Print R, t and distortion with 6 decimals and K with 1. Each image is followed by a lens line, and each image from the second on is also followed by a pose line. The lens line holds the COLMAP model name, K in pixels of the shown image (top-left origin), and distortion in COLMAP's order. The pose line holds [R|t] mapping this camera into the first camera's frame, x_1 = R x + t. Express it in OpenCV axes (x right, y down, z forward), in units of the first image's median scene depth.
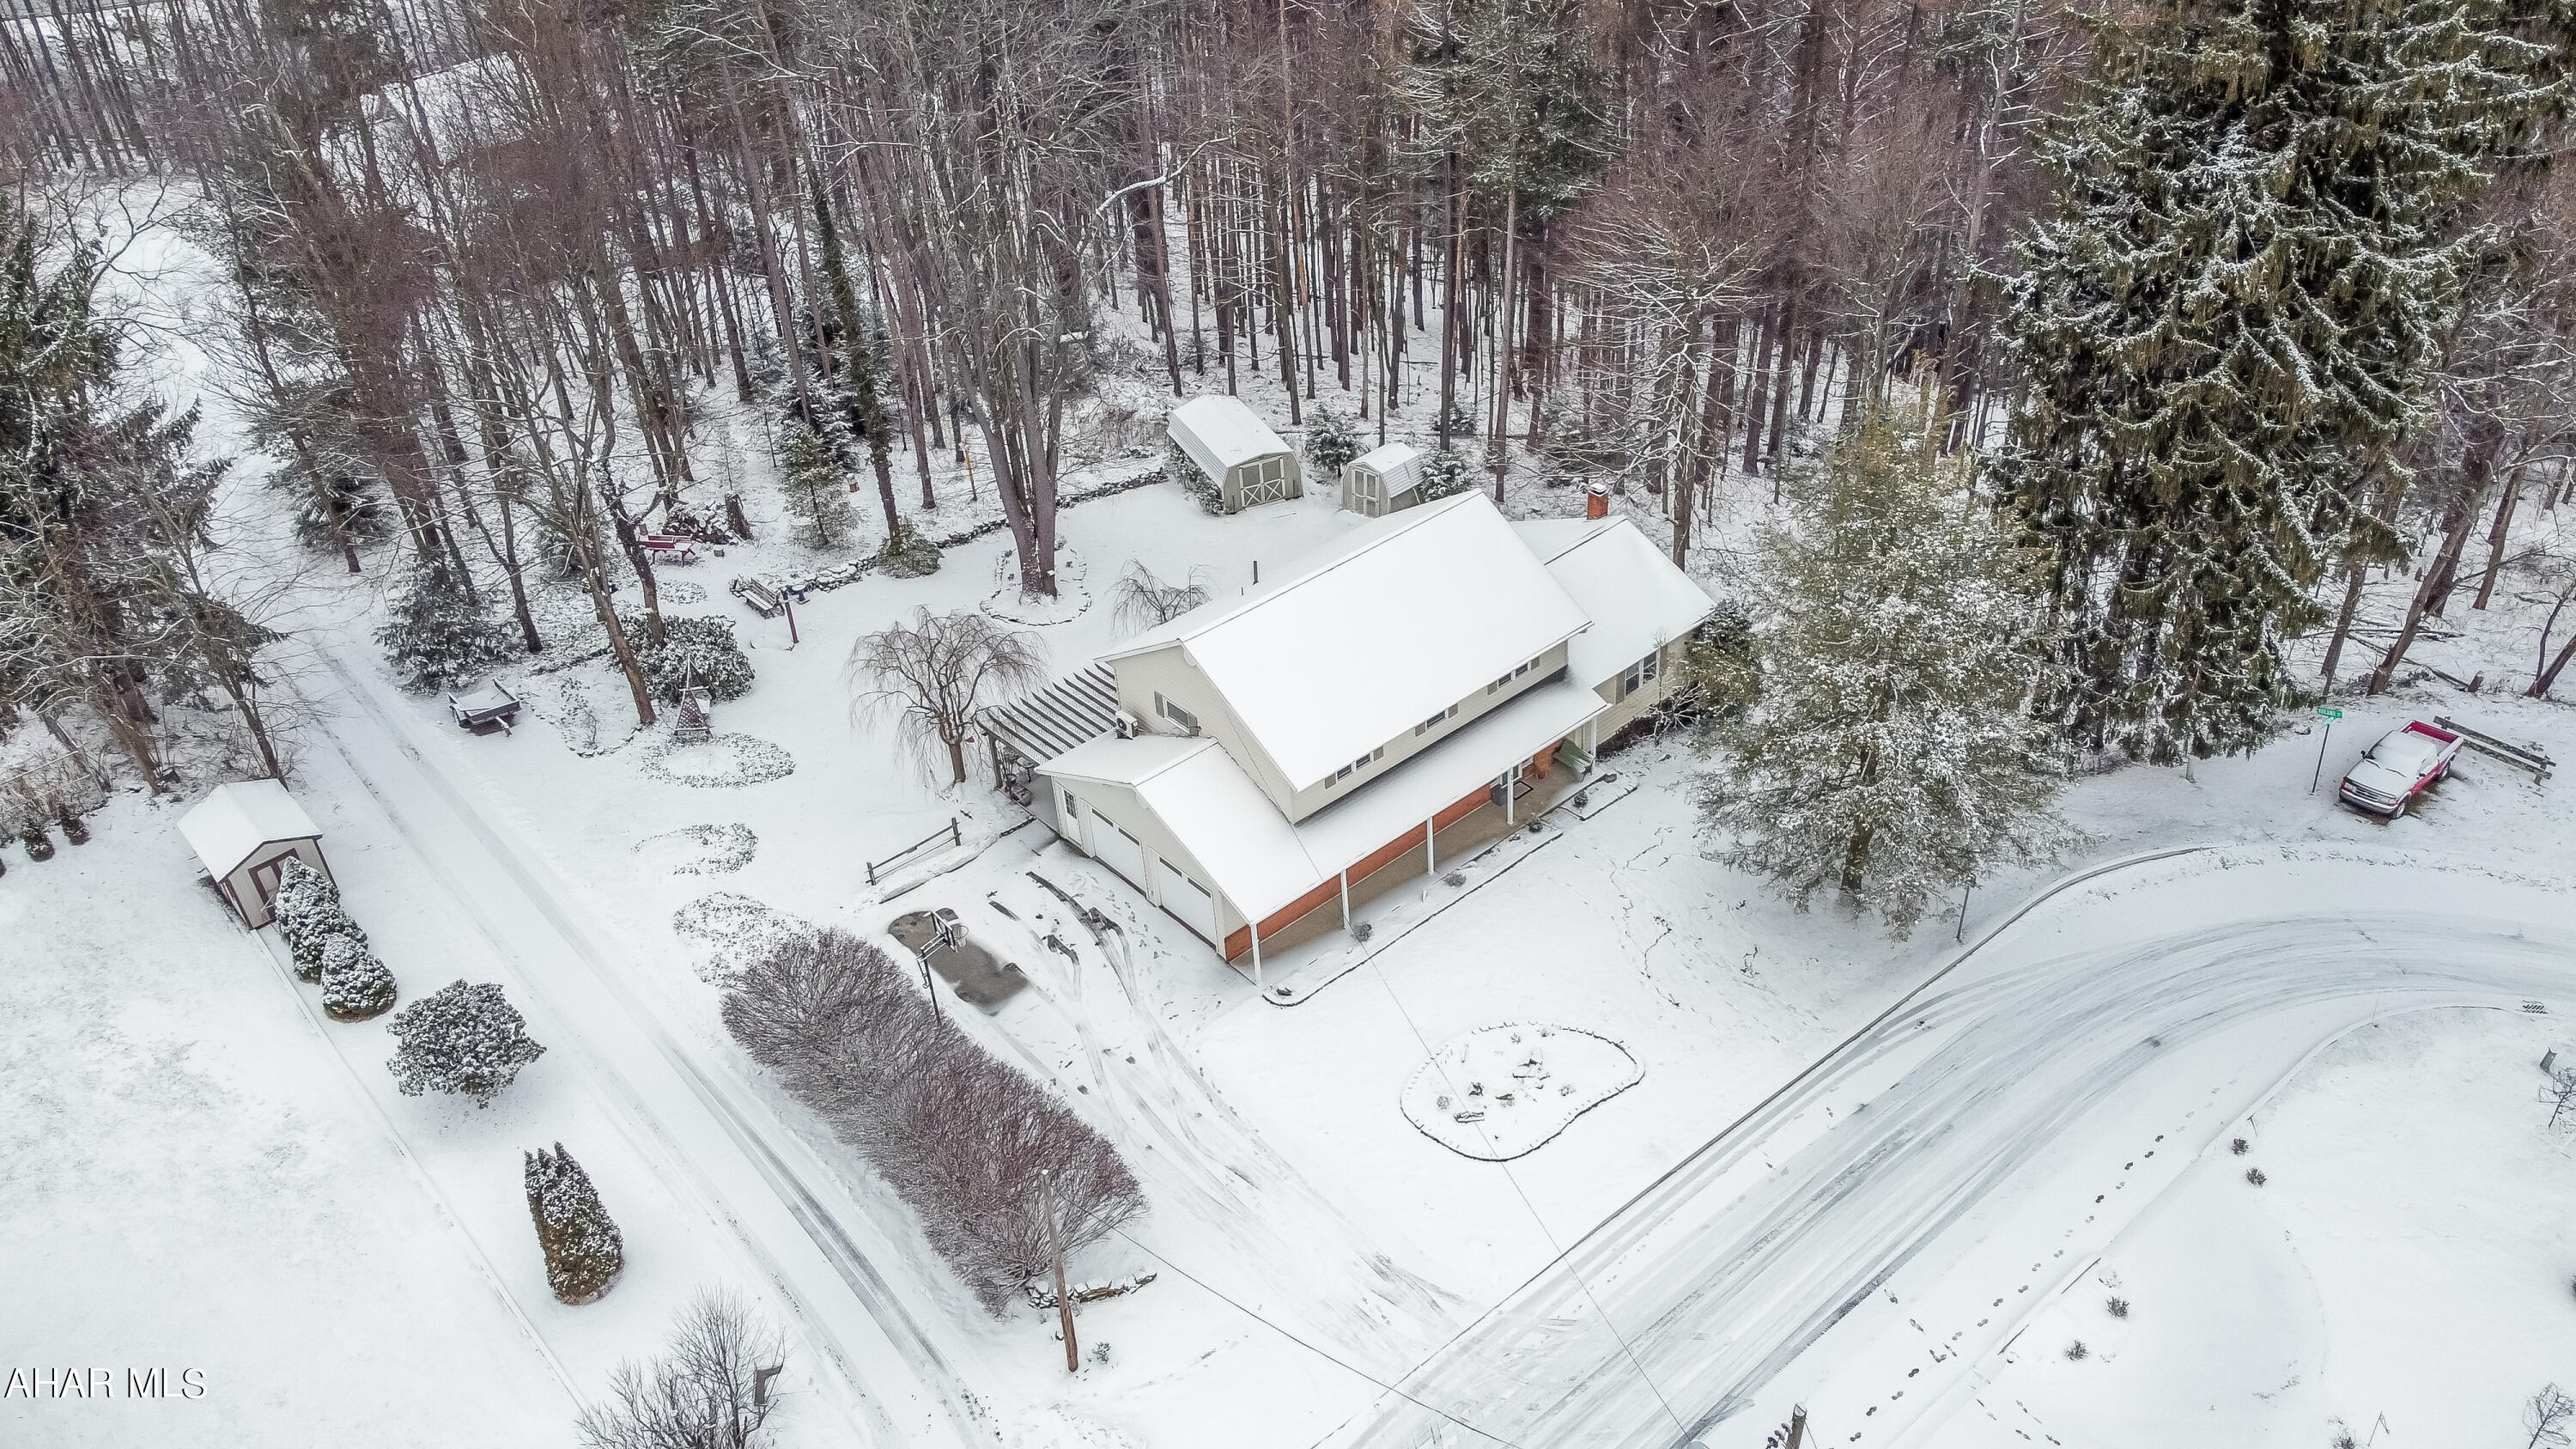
lens RADIAL K [[1997.7, 0, 1287.7], [0, 1997.7, 716.7], [0, 0, 1]] dist [0.002749, -0.016069]
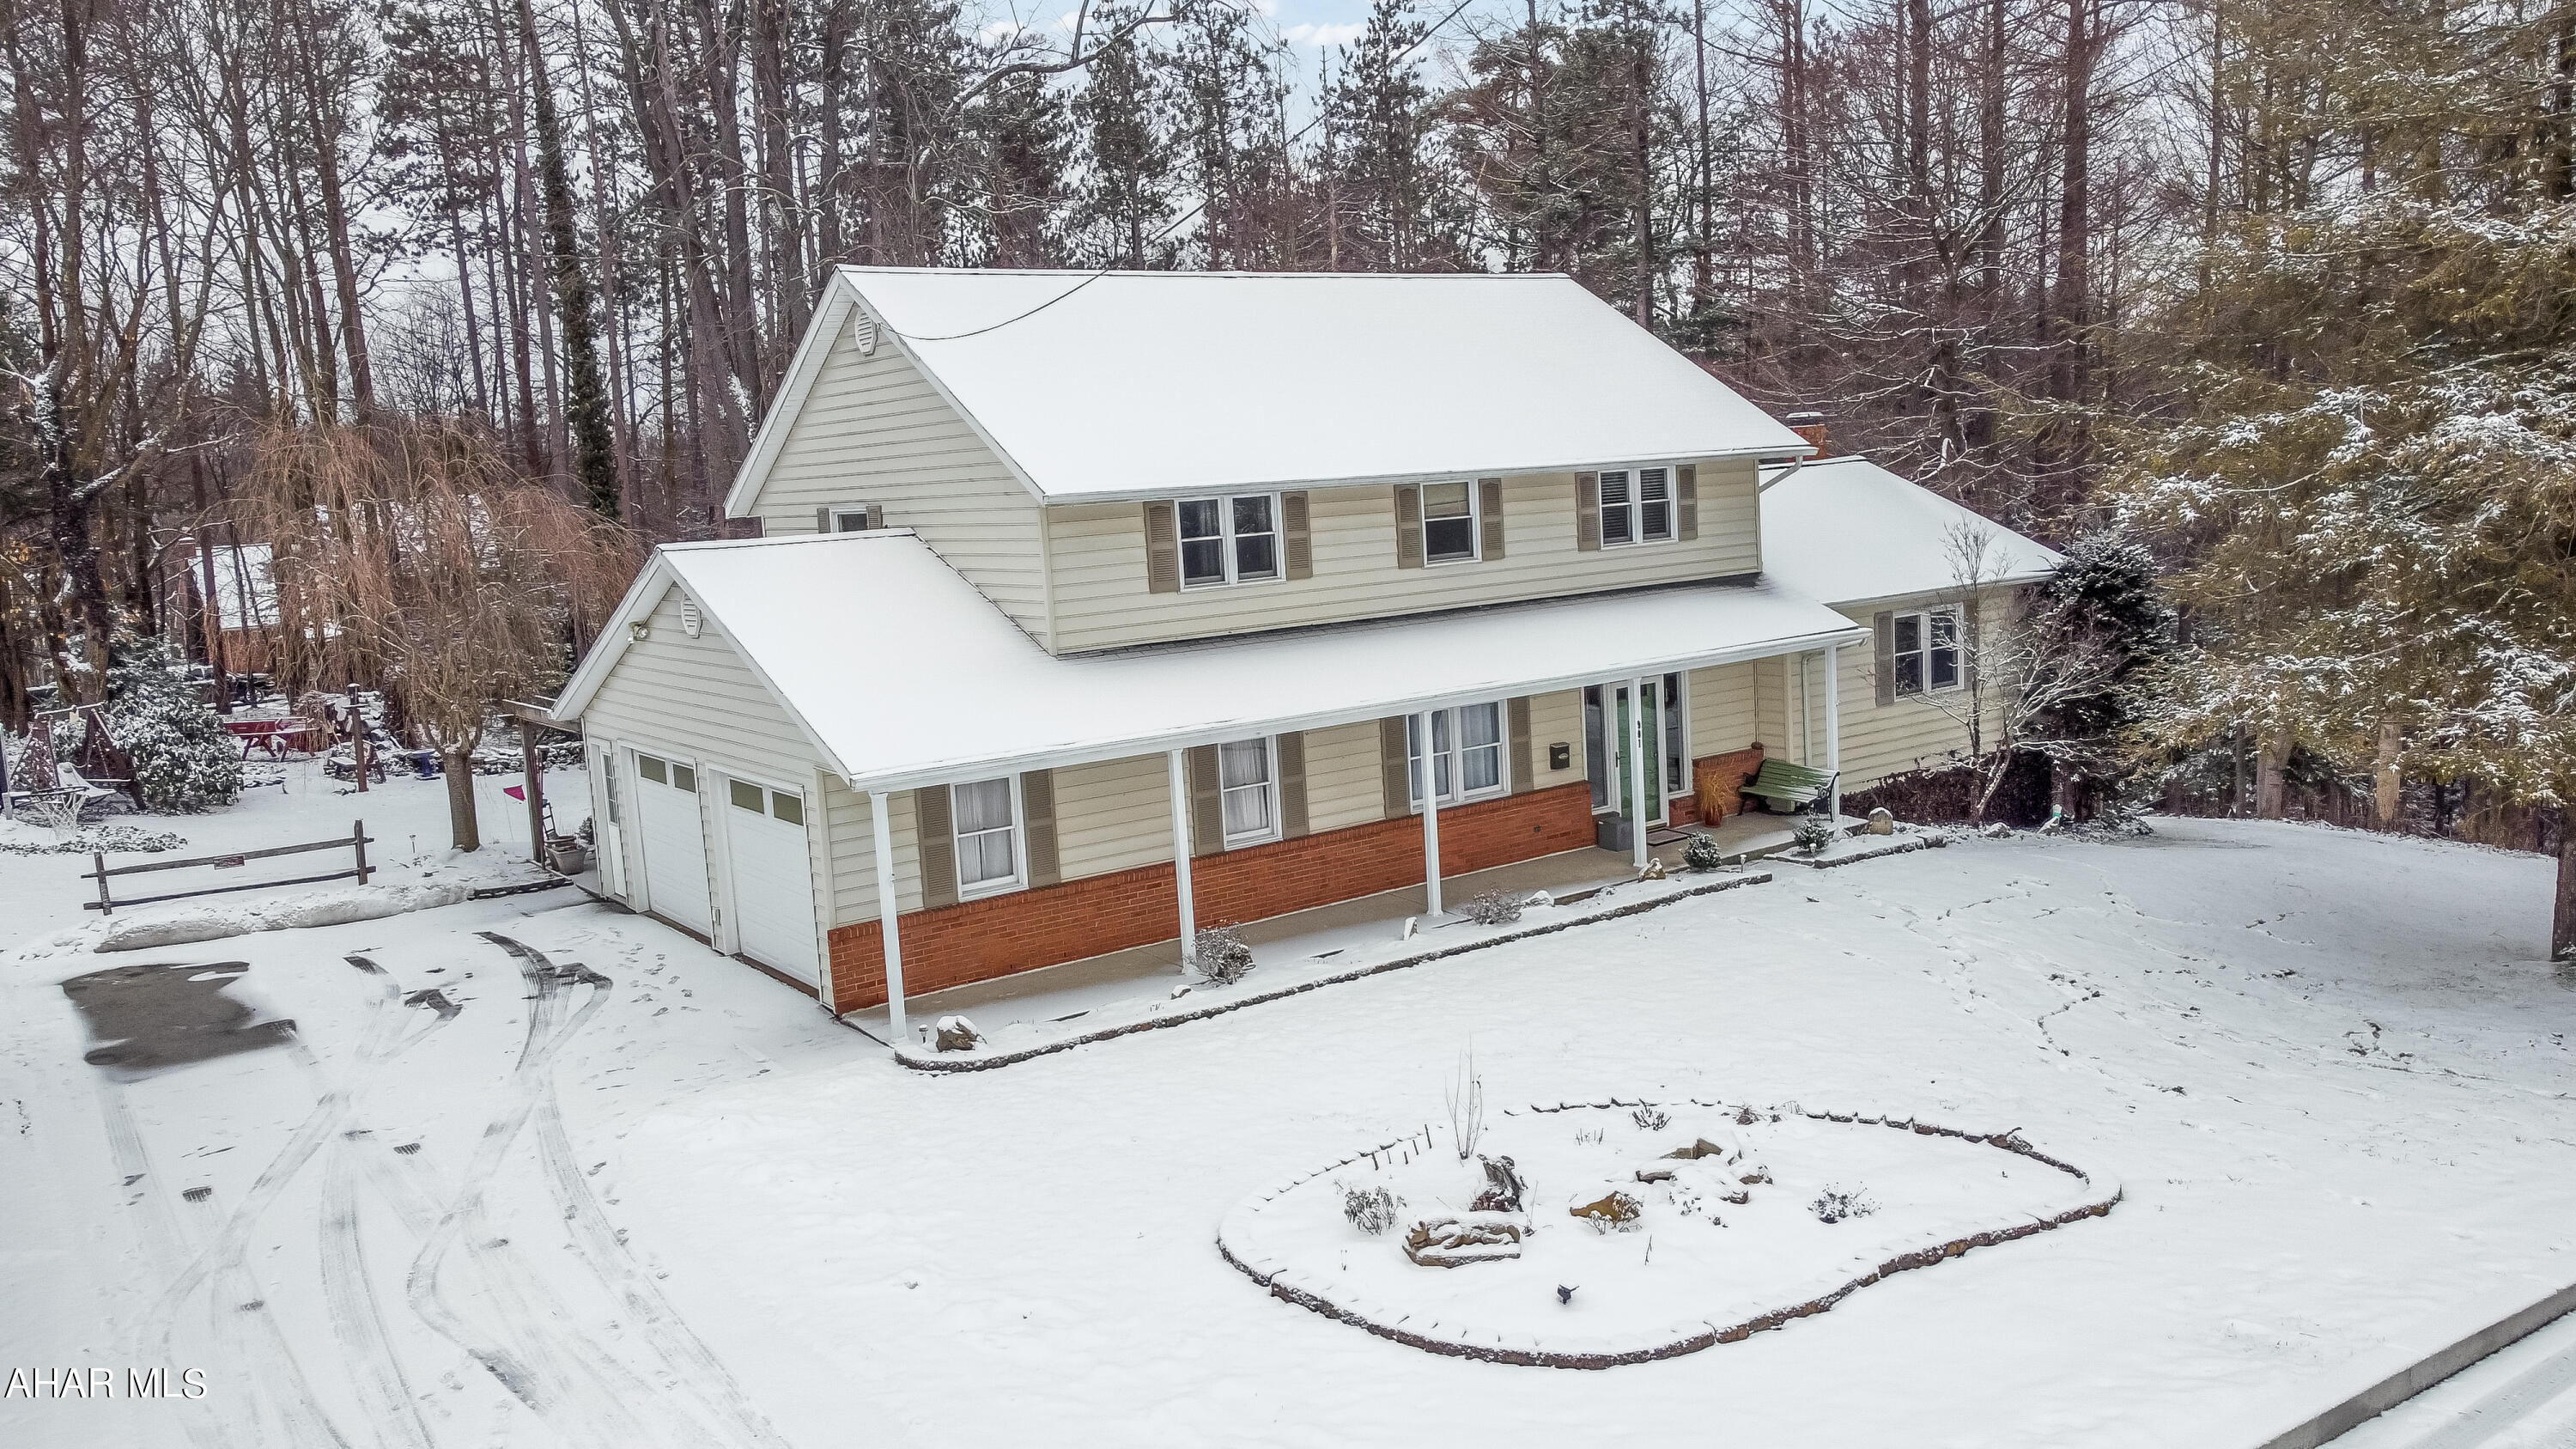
lens RADIAL K [[1997.7, 0, 1293.7], [0, 1997.7, 732.0], [0, 0, 1]] dist [0.002749, -0.016069]
pose [[0.996127, 0.016502, -0.086367, 0.086207], [-0.052193, 0.901444, -0.429737, 0.241448], [0.070764, 0.432580, 0.898814, 0.703763]]
